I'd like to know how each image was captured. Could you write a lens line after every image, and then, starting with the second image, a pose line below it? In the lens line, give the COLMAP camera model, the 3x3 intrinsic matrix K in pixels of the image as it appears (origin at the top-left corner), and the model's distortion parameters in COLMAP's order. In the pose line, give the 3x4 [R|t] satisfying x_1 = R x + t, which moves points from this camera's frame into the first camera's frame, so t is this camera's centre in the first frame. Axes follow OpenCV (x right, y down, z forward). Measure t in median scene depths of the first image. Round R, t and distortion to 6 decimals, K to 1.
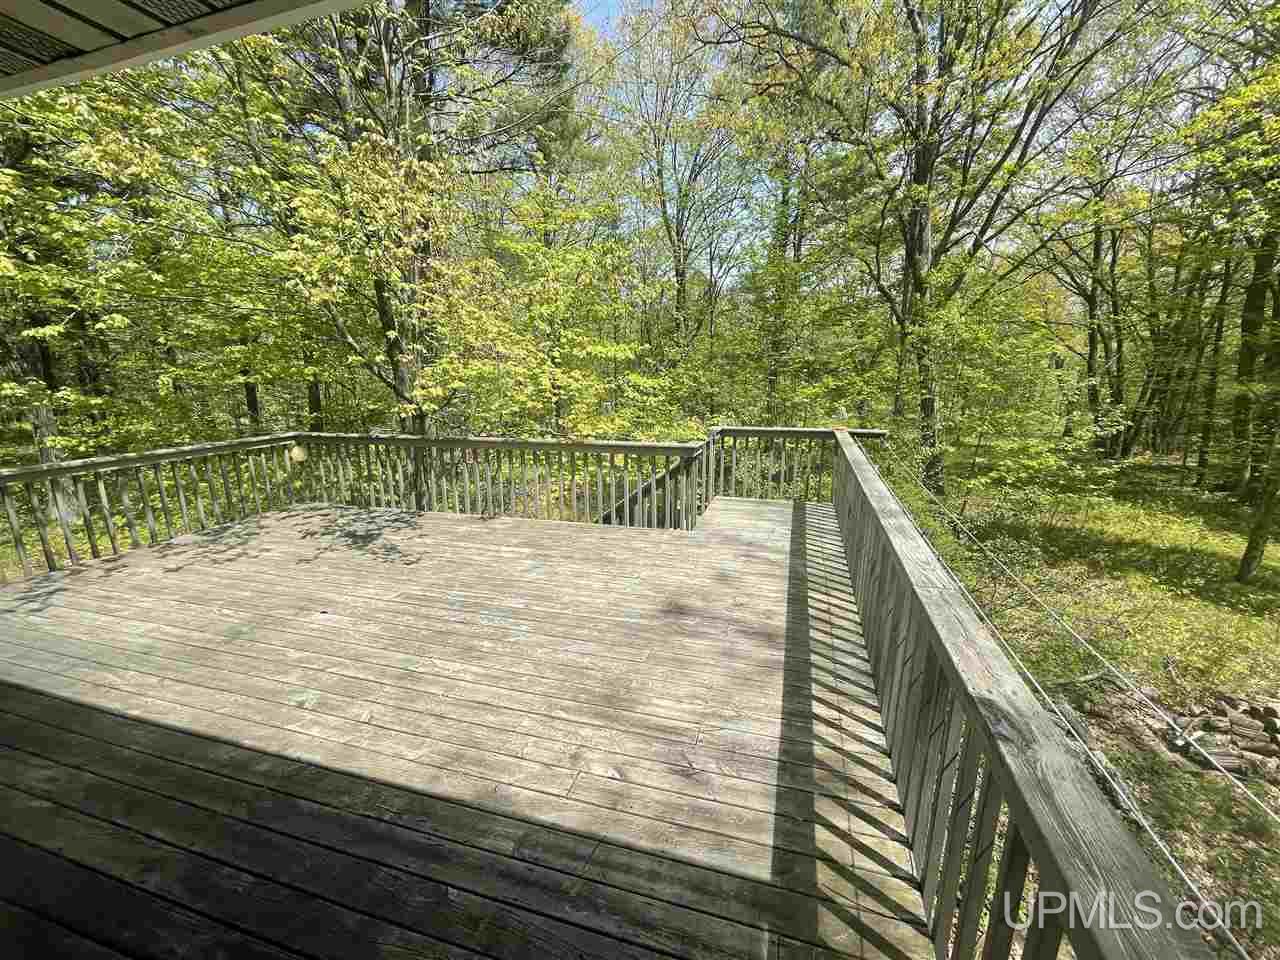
lens RADIAL K [[516.8, 0, 647.5], [0, 516.8, 484.4], [0, 0, 1]] dist [0.001142, -0.000595]
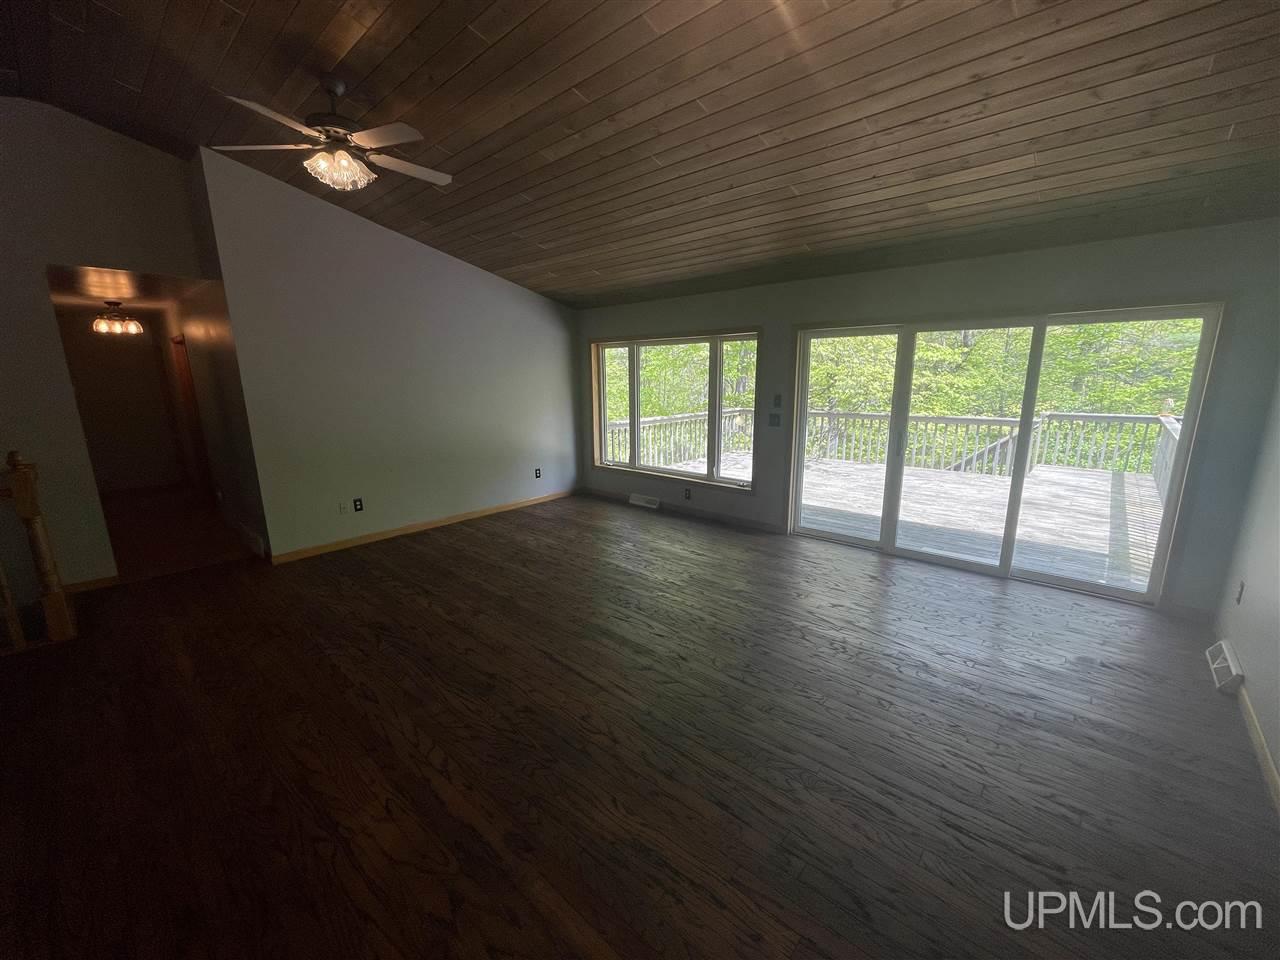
lens RADIAL K [[516.8, 0, 647.5], [0, 516.8, 484.4], [0, 0, 1]] dist [0.001142, -0.000595]
pose [[0.903993, 0.089183, -0.418143, -0.263483], [-0.090108, 0.995777, 0.017576, 0.172224], [0.417945, 0.021790, 0.908211, -0.774797]]
